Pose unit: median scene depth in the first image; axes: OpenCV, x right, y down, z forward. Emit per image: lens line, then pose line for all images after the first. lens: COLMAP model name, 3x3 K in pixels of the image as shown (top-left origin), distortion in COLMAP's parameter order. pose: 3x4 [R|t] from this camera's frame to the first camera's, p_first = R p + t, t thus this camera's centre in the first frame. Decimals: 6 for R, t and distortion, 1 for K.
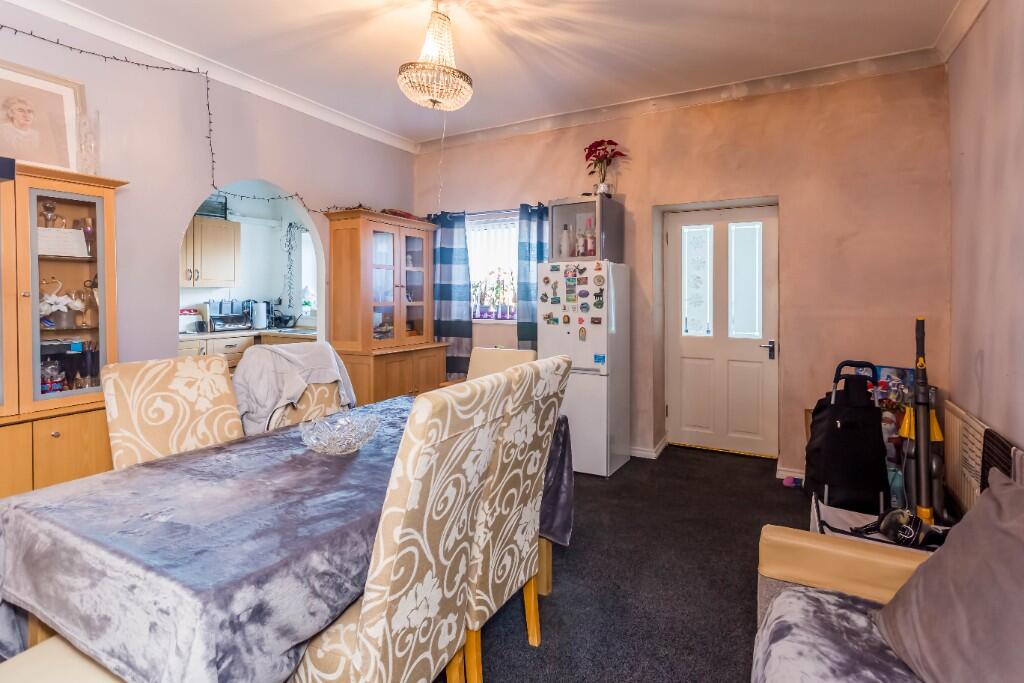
lens RADIAL K [[515.3, 0, 512.8], [0, 515.3, 297.9], [0, 0, 1]] dist [-0.000768, 0.000729]
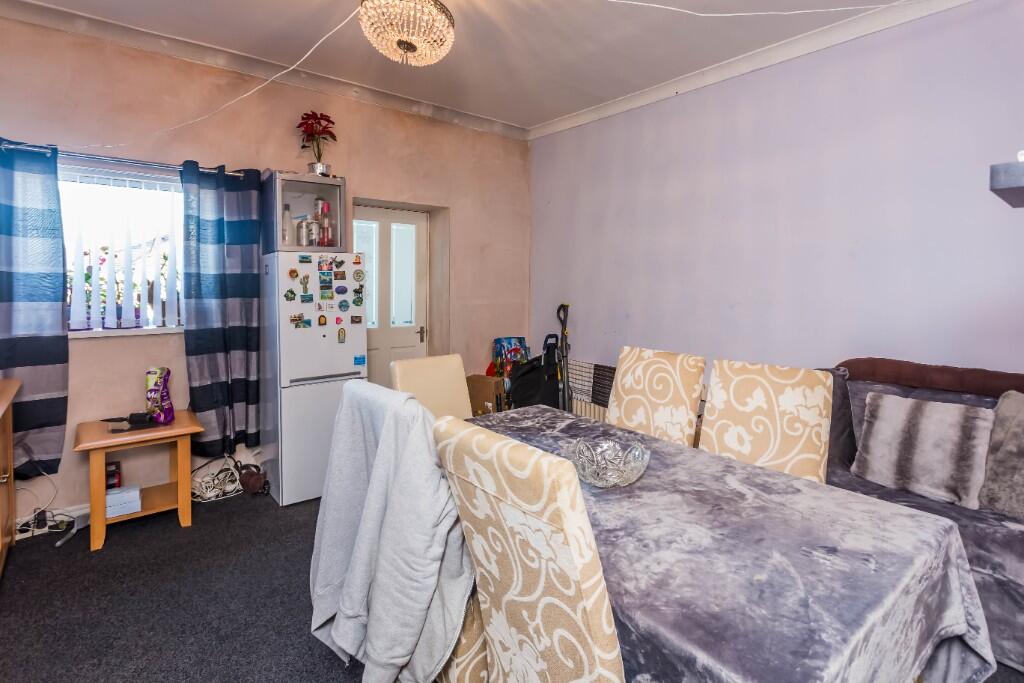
lens RADIAL K [[515.3, 0, 512.8], [0, 515.3, 297.9], [0, 0, 1]] dist [-0.000768, 0.000729]
pose [[0.374080, -0.028743, 0.926951, -0.555120], [-0.002530, 0.999484, 0.032013, -0.022972], [-0.927393, -0.014321, 0.373814, 0.387183]]
